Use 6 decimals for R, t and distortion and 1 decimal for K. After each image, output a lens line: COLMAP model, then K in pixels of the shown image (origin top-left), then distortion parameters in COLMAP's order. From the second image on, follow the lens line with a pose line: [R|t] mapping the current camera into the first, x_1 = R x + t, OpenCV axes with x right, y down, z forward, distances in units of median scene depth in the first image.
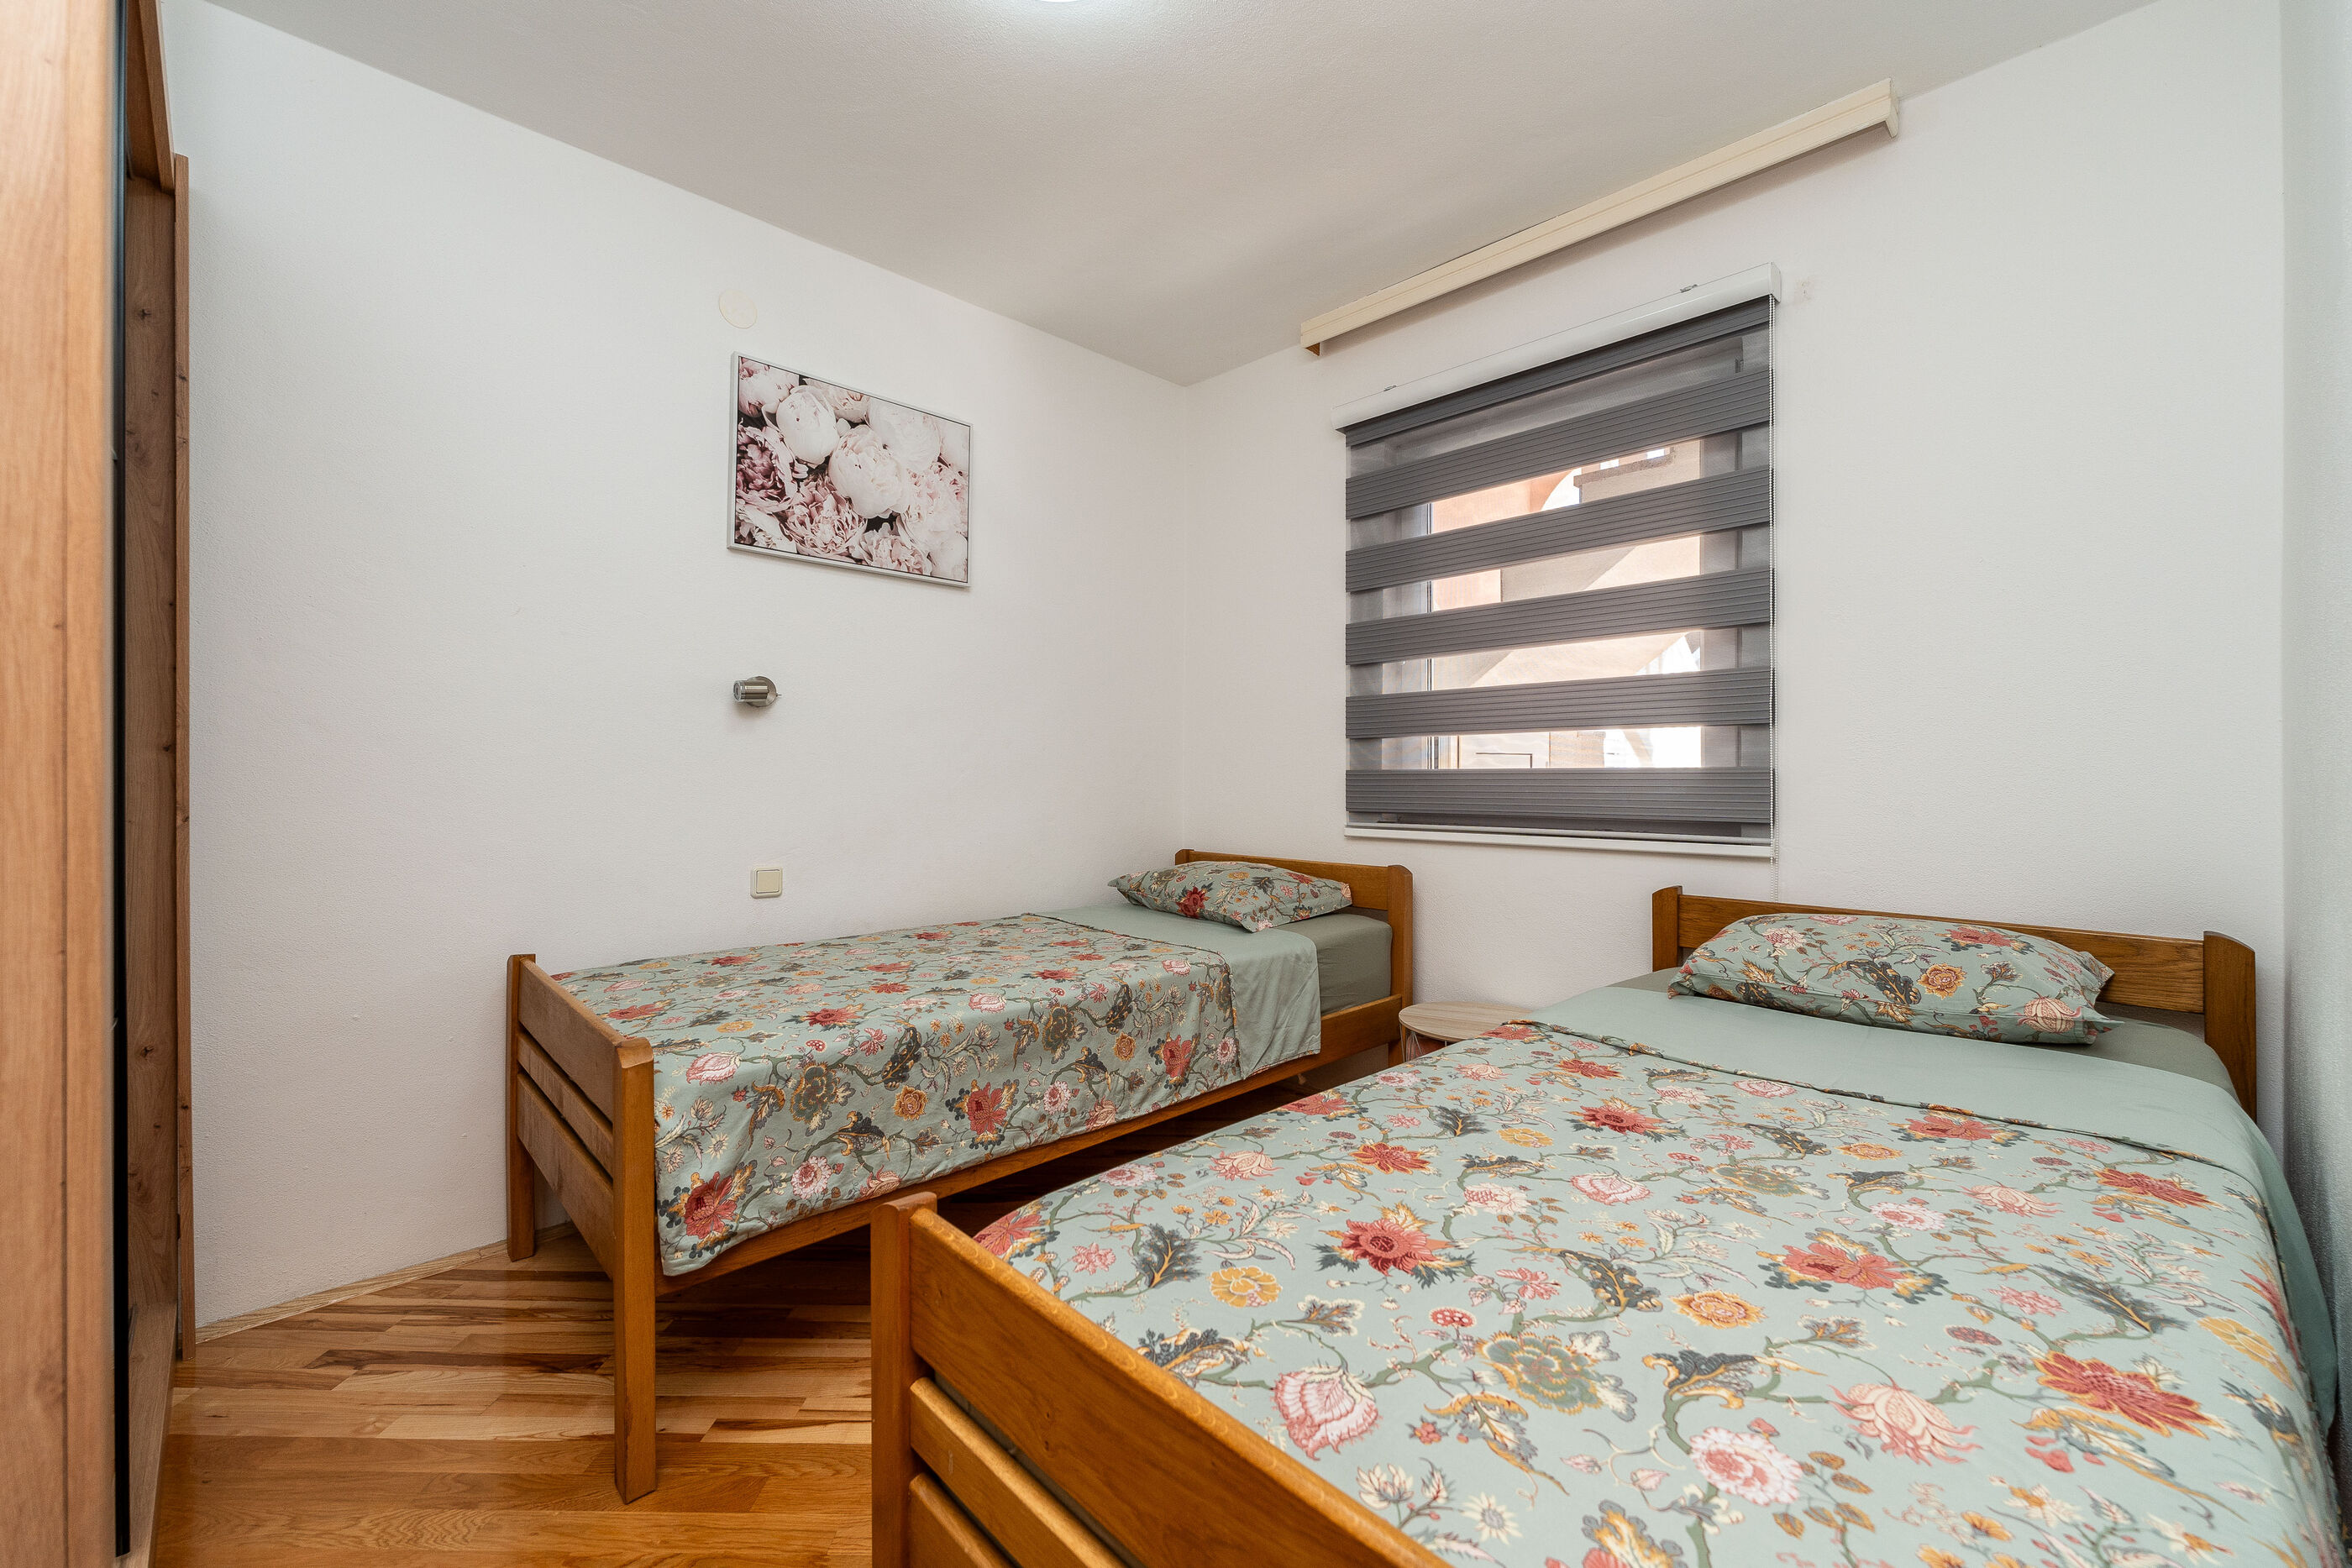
lens RADIAL K [[942.2, 0, 1159.3], [0, 942.2, 785.3], [0, 0, 1]] dist [-0.000539, 0.000169]
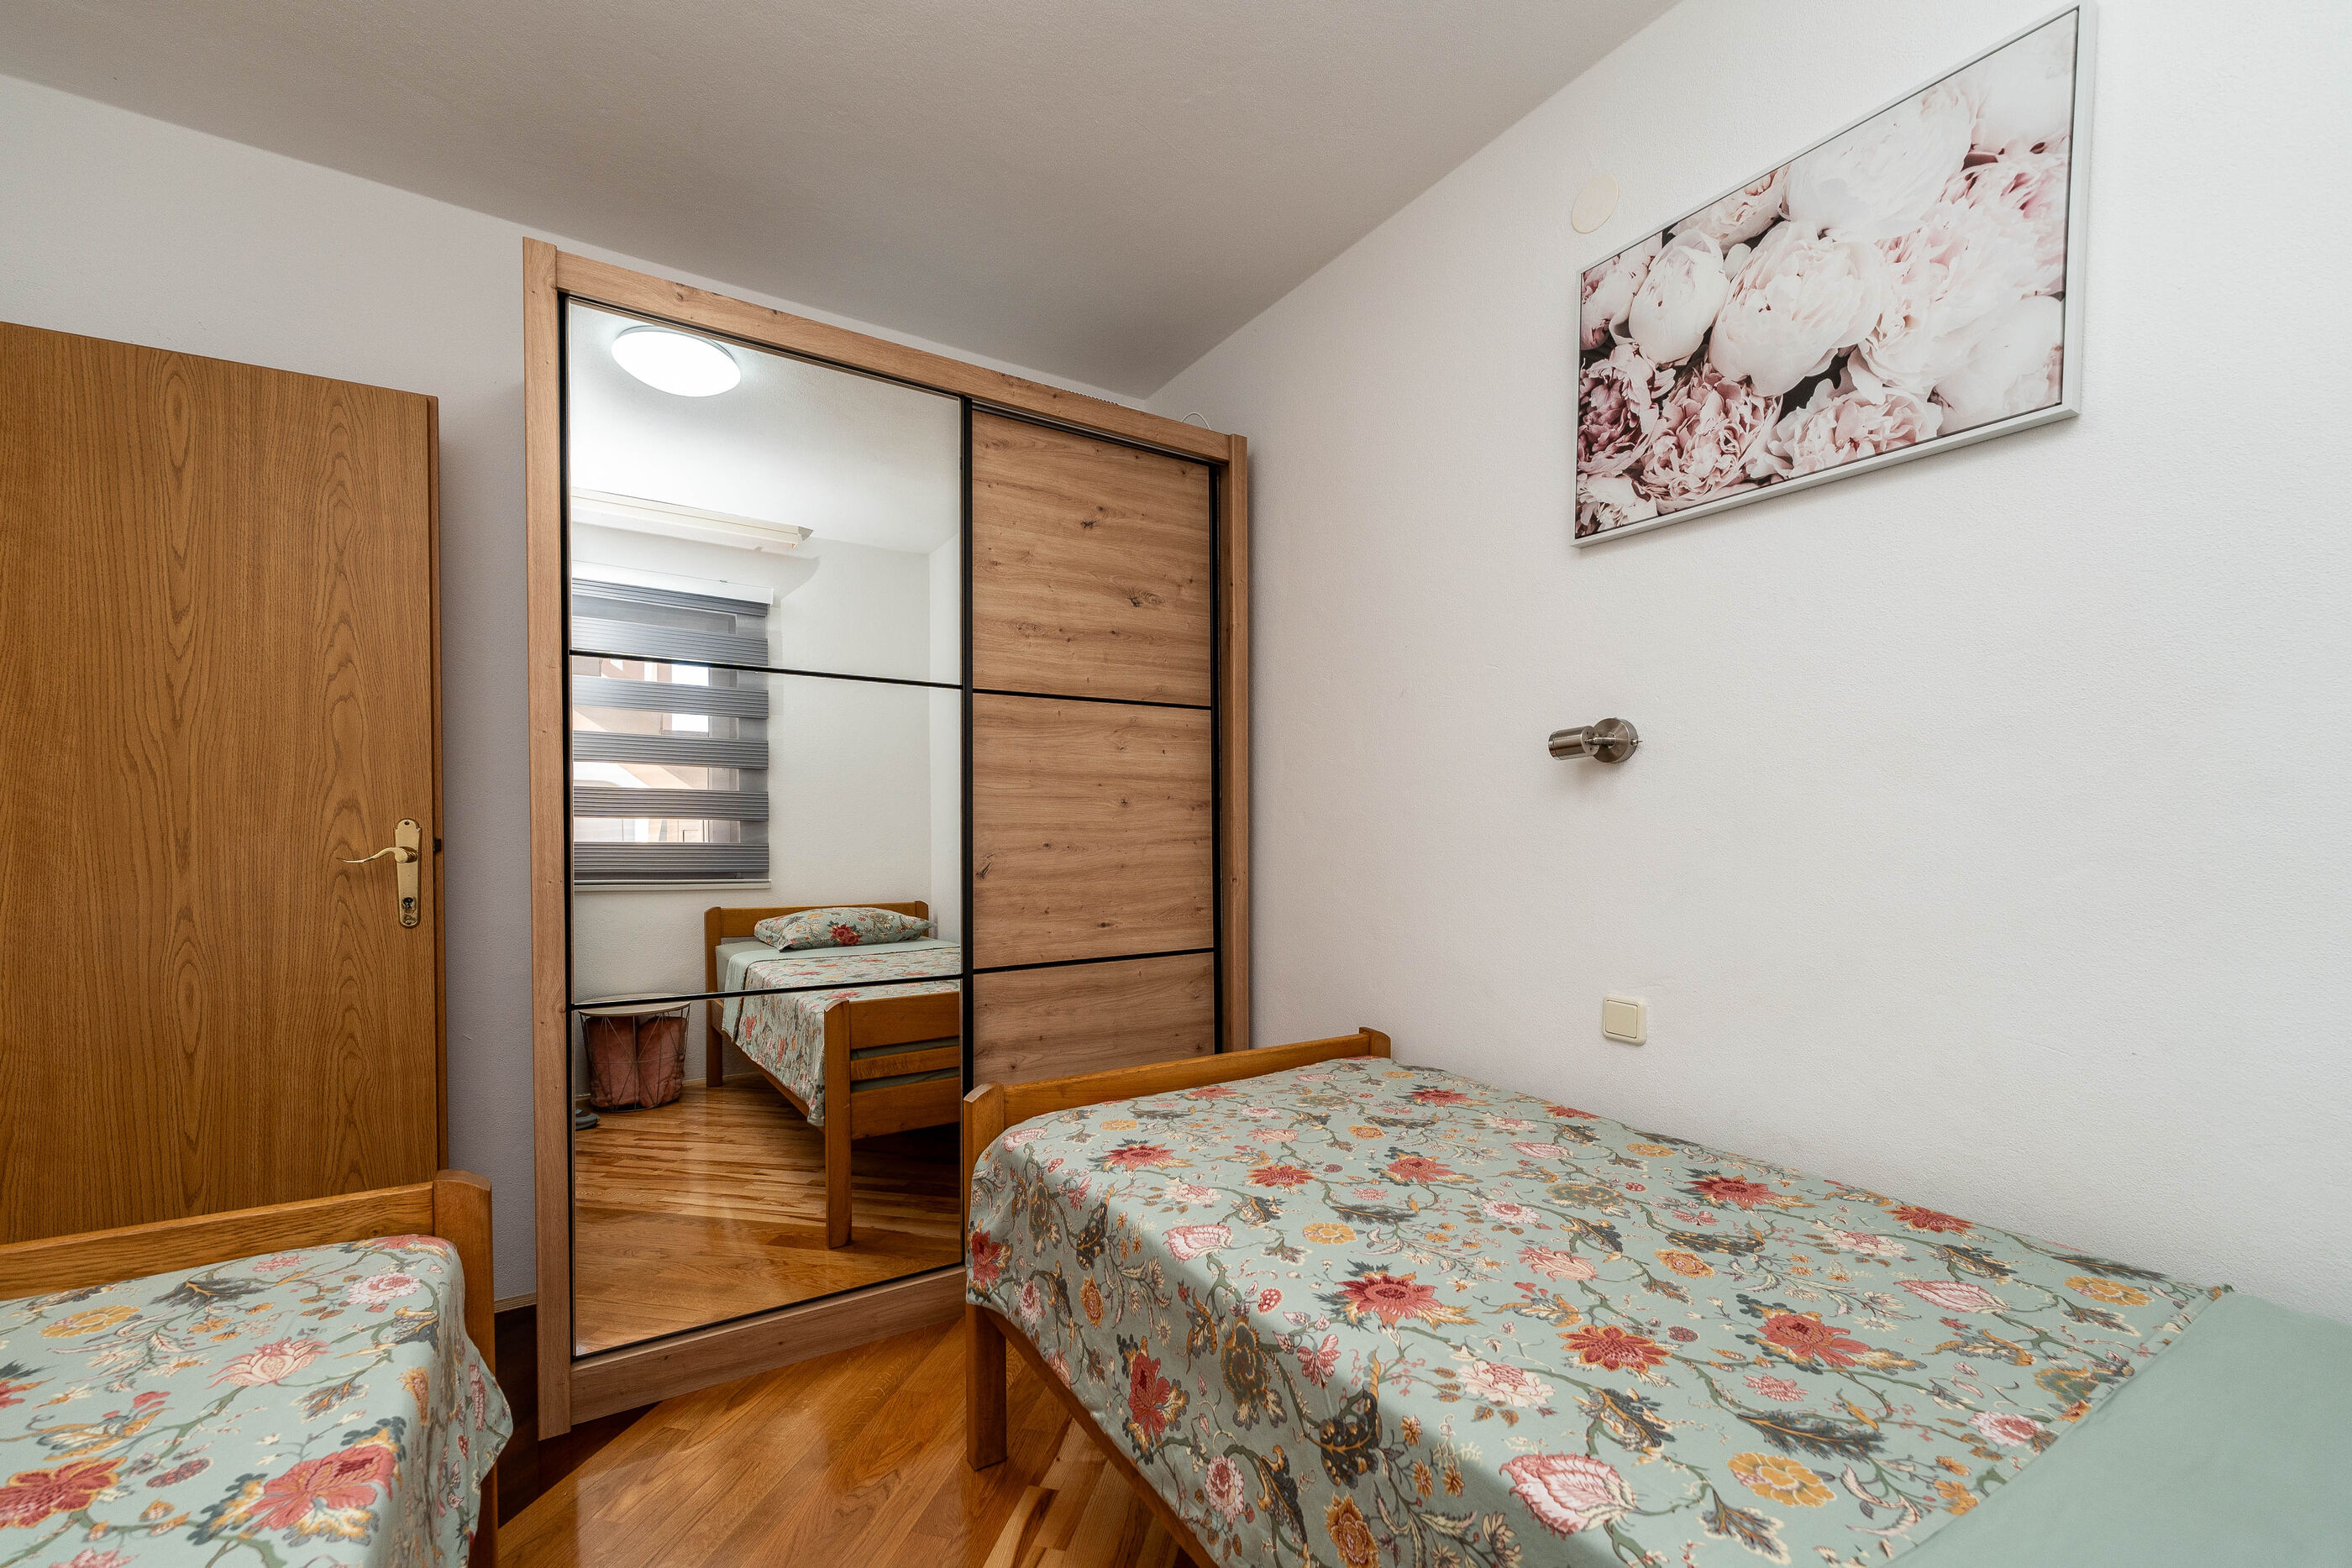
lens RADIAL K [[950.0, 0, 1177.2], [0, 950.0, 853.2], [0, 0, 1]] dist [-0.000036, 0.000119]
pose [[-0.183865, 0.020774, -0.982732, 0.317313], [-0.019203, 0.999510, 0.024722, -0.028229], [0.982764, 0.023417, -0.183376, 0.818506]]
